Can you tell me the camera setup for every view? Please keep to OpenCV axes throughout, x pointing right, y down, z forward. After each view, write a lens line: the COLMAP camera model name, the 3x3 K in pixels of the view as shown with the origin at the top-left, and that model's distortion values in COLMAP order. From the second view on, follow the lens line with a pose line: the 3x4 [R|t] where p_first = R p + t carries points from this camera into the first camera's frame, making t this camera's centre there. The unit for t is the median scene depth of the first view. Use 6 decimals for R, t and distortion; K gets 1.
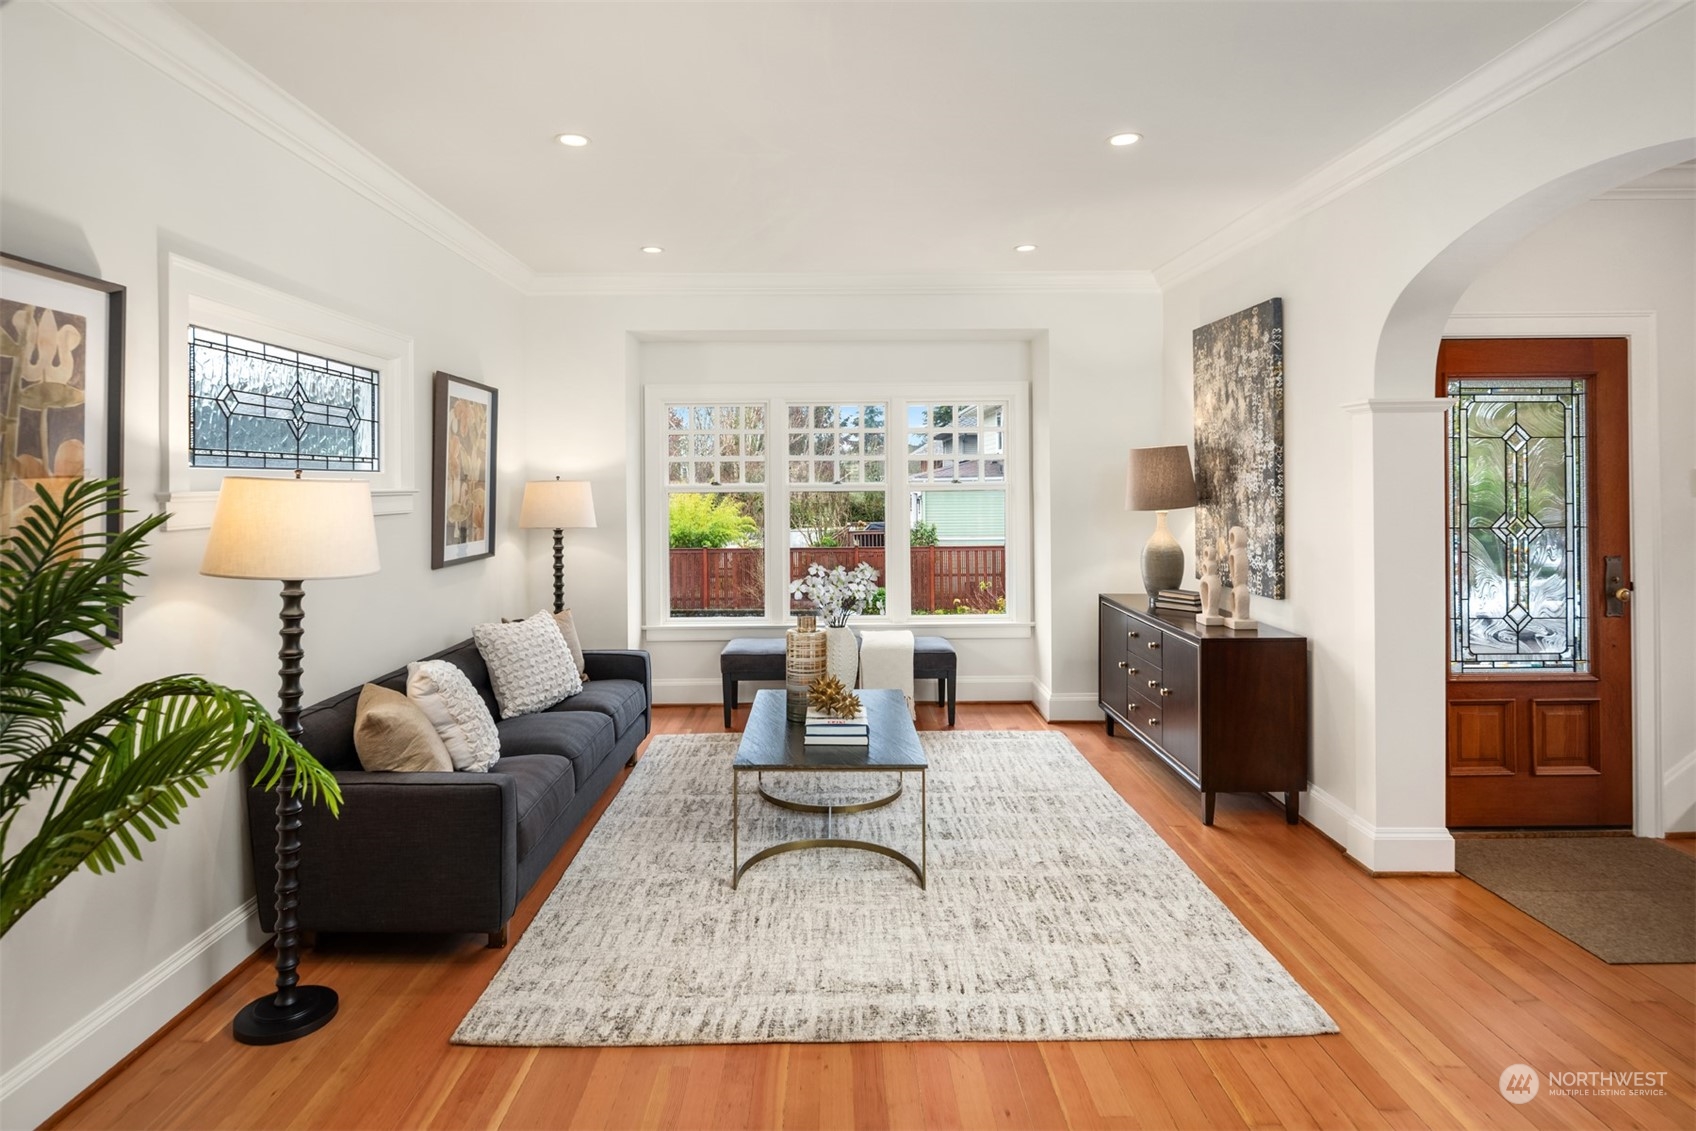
lens RADIAL K [[938.4, 0, 857.4], [0, 938.4, 503.5], [0, 0, 1]] dist [-0.000688, -0.000685]
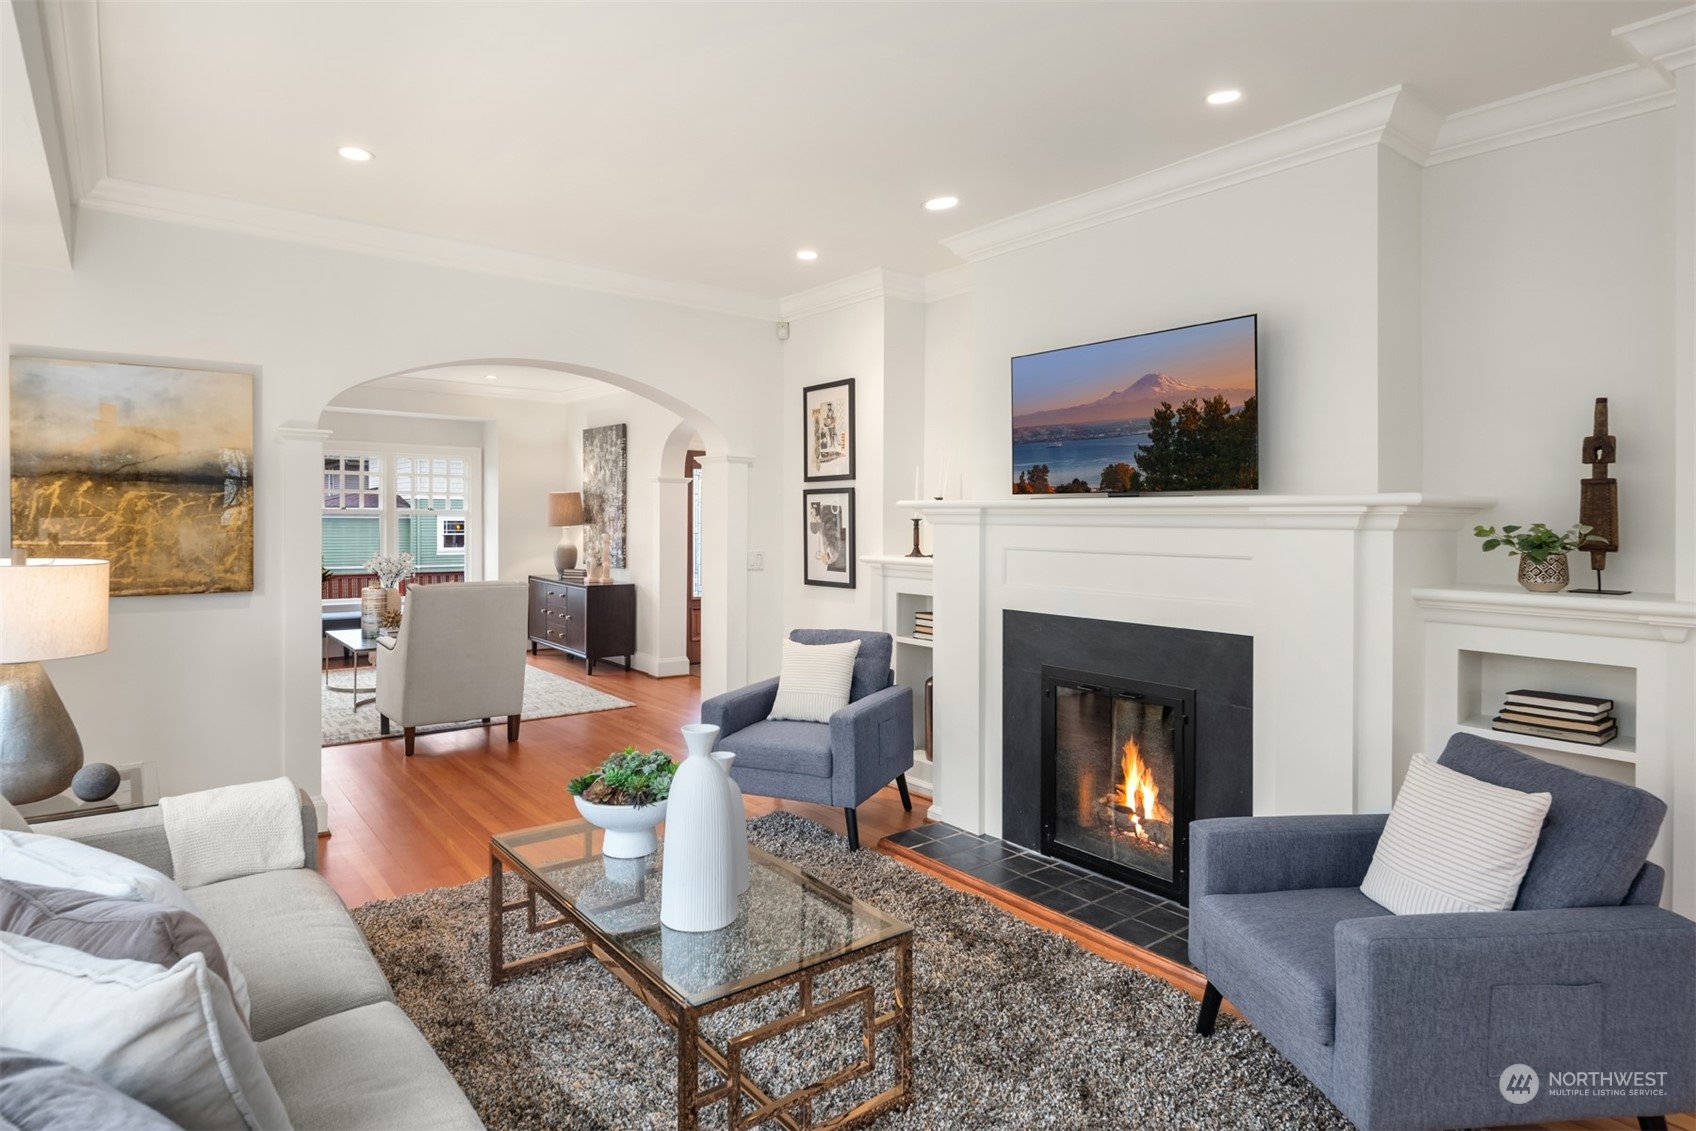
lens RADIAL K [[938.4, 0, 857.4], [0, 938.4, 503.5], [0, 0, 1]] dist [-0.000688, -0.000685]
pose [[0.801196, 0.024290, 0.597909, -0.368944], [-0.001604, 0.999259, -0.038446, 0.036299], [-0.598400, 0.029844, 0.800641, -0.946357]]
